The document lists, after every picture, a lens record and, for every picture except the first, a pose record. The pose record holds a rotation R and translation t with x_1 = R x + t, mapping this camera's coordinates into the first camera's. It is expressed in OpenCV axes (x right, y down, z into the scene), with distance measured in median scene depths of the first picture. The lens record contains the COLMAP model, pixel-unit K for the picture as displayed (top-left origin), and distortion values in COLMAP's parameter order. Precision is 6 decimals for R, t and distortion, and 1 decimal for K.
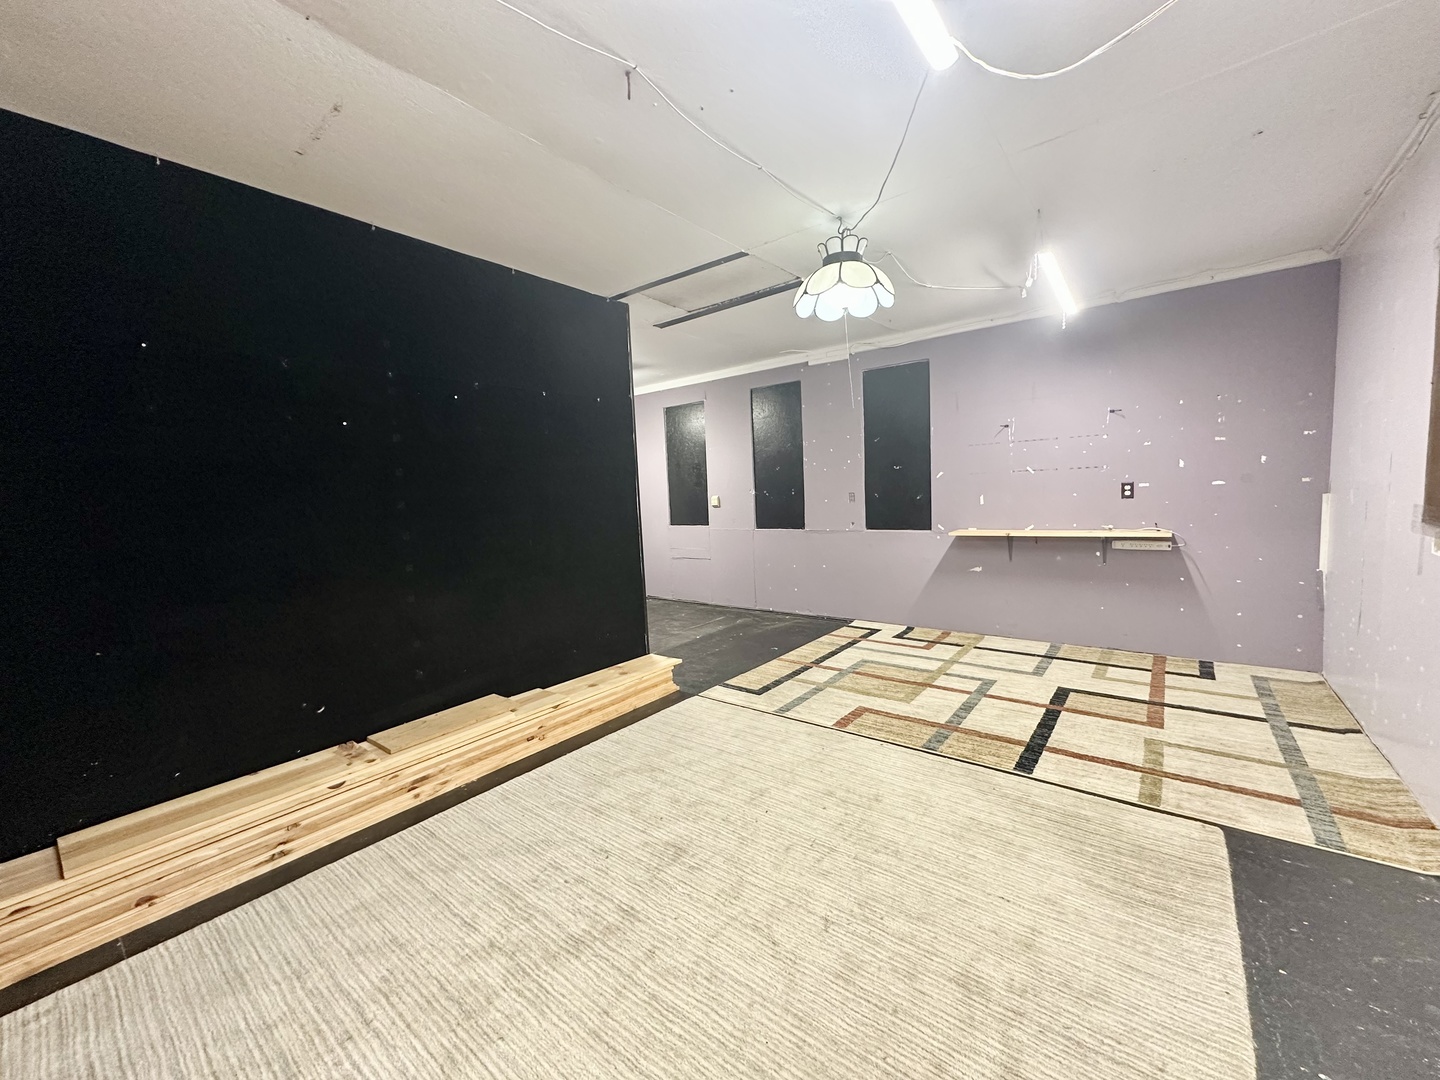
lens RADIAL K [[573.5, 0, 721.0], [0, 573.5, 539.6], [0, 0, 1]] dist [-0.002870, -0.000411]
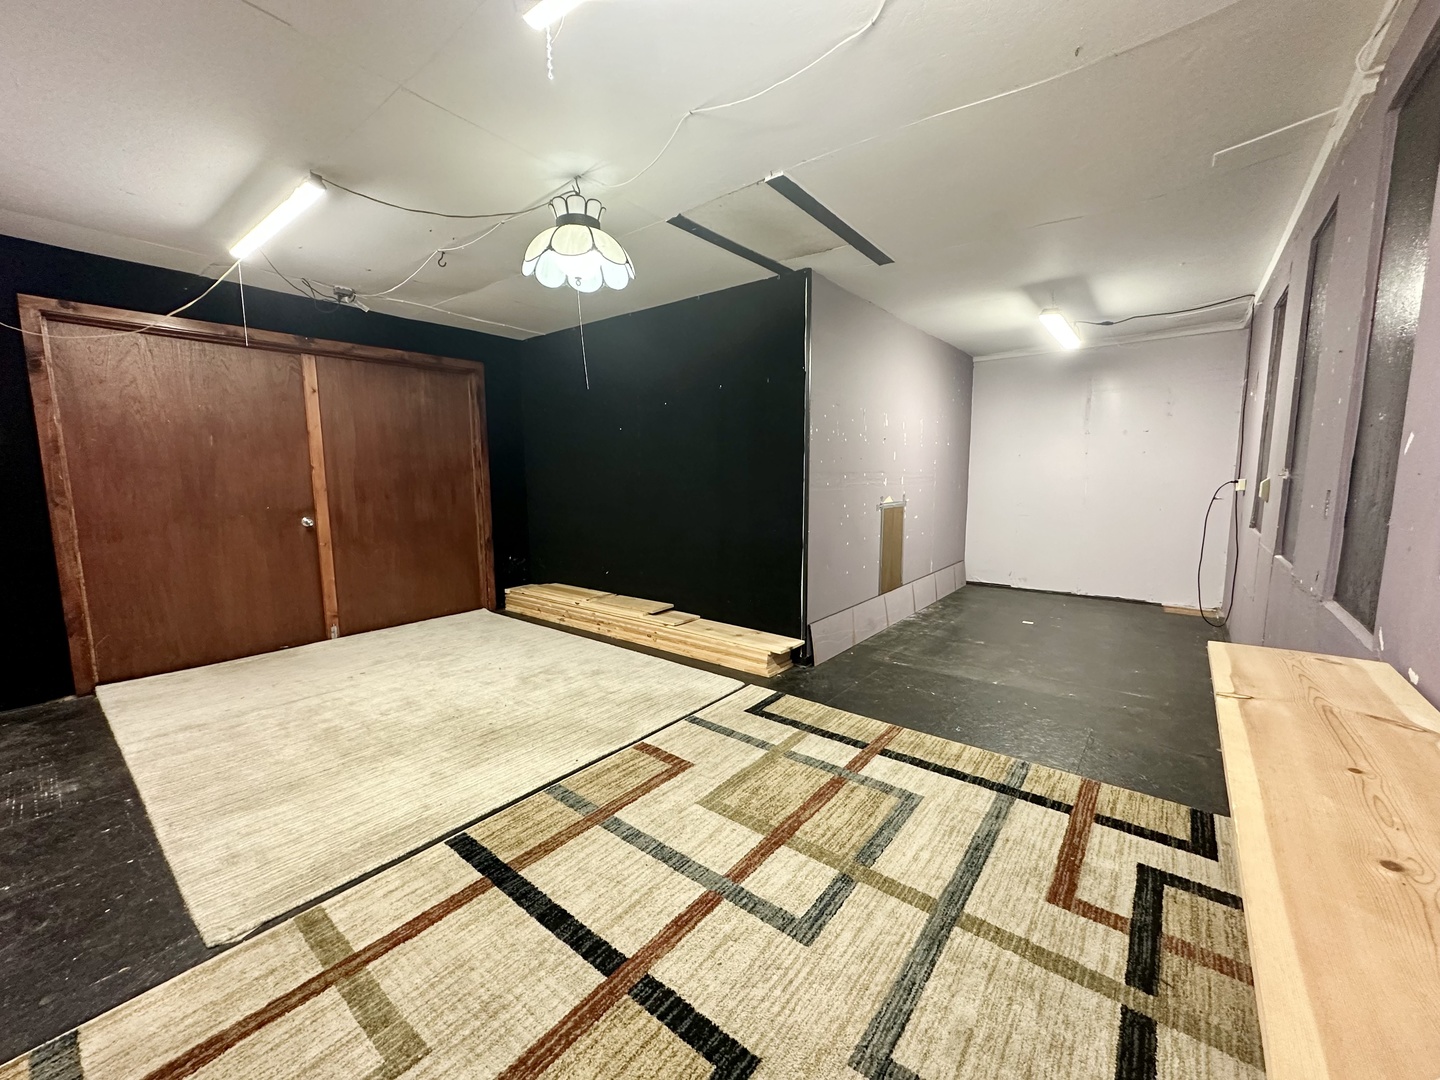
lens RADIAL K [[573.5, 0, 722.1], [0, 573.5, 542.1], [0, 0, 1]] dist [-0.002870, -0.000411]
pose [[-0.004059, 0.165551, -0.986193, 0.898282], [-0.077174, 0.983208, 0.165367, -0.123976], [0.997009, 0.076780, 0.008785, 0.955051]]
